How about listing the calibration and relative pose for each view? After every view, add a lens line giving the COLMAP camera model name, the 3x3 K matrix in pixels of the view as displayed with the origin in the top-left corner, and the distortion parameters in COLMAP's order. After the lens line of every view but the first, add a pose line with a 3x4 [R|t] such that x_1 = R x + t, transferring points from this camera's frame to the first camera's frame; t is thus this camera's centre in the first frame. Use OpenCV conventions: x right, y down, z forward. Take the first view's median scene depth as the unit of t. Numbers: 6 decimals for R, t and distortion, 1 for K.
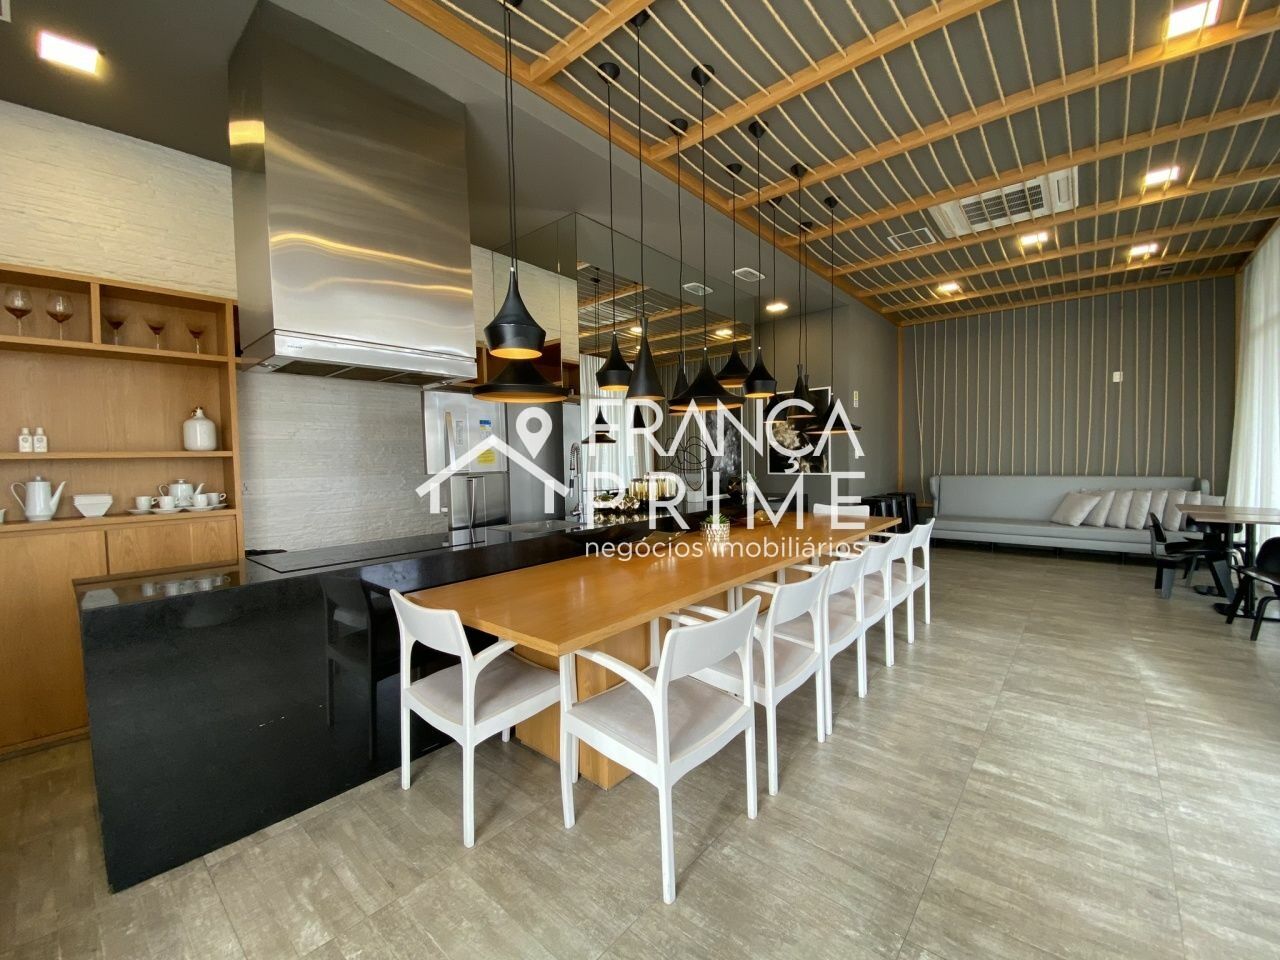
lens RADIAL K [[520.8, 0, 636.6], [0, 520.8, 478.2], [0, 0, 1]] dist [-0.003530, -0.005203]
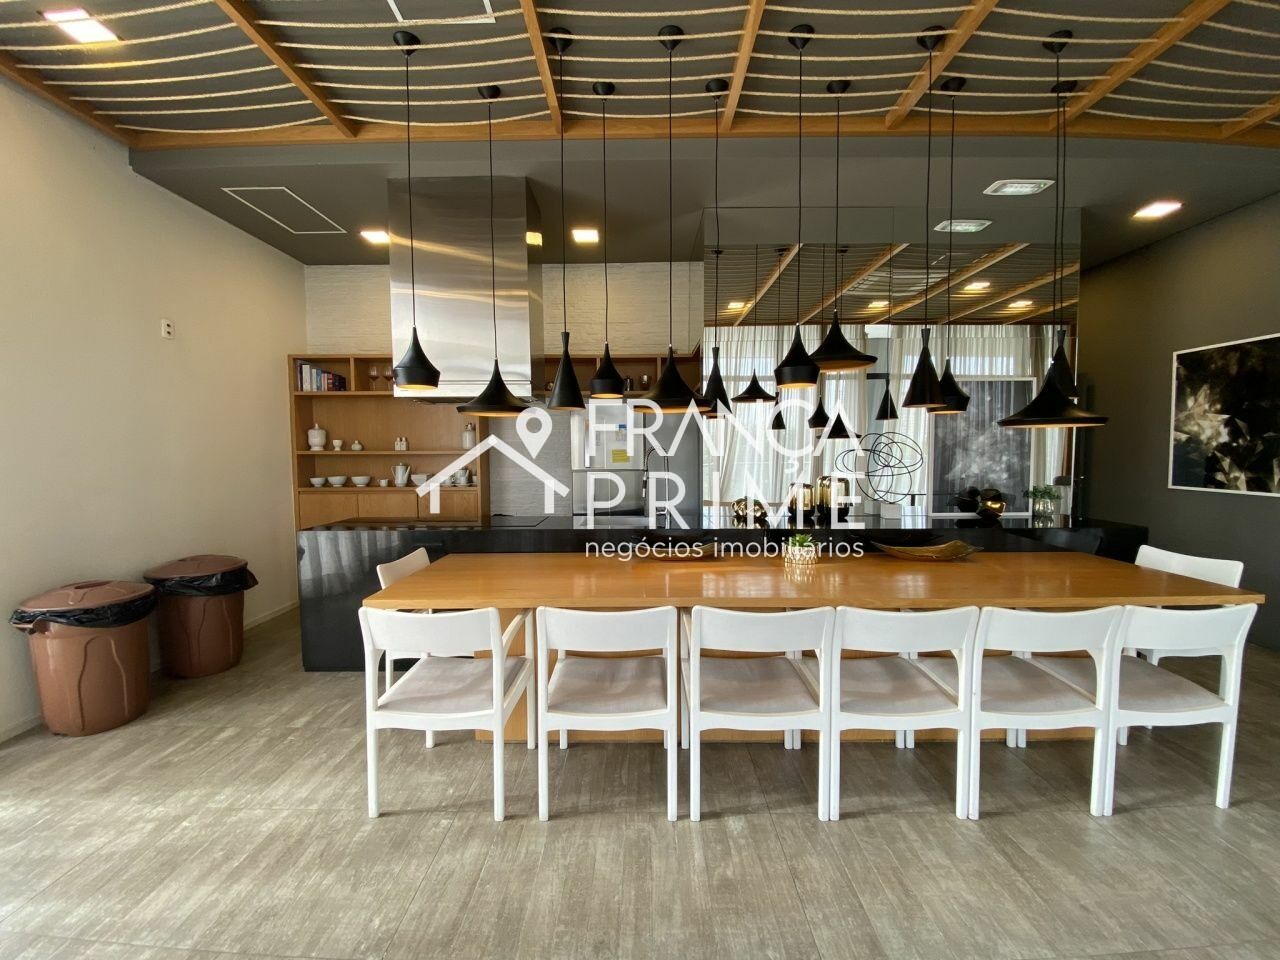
lens RADIAL K [[520.8, 0, 637.7], [0, 520.8, 478.3], [0, 0, 1]] dist [-0.003530, -0.005203]
pose [[0.651654, 0.056091, -0.756439, 0.787494], [-0.035841, 0.998425, 0.043159, -0.056718], [0.757669, -0.001014, 0.652638, 0.365520]]
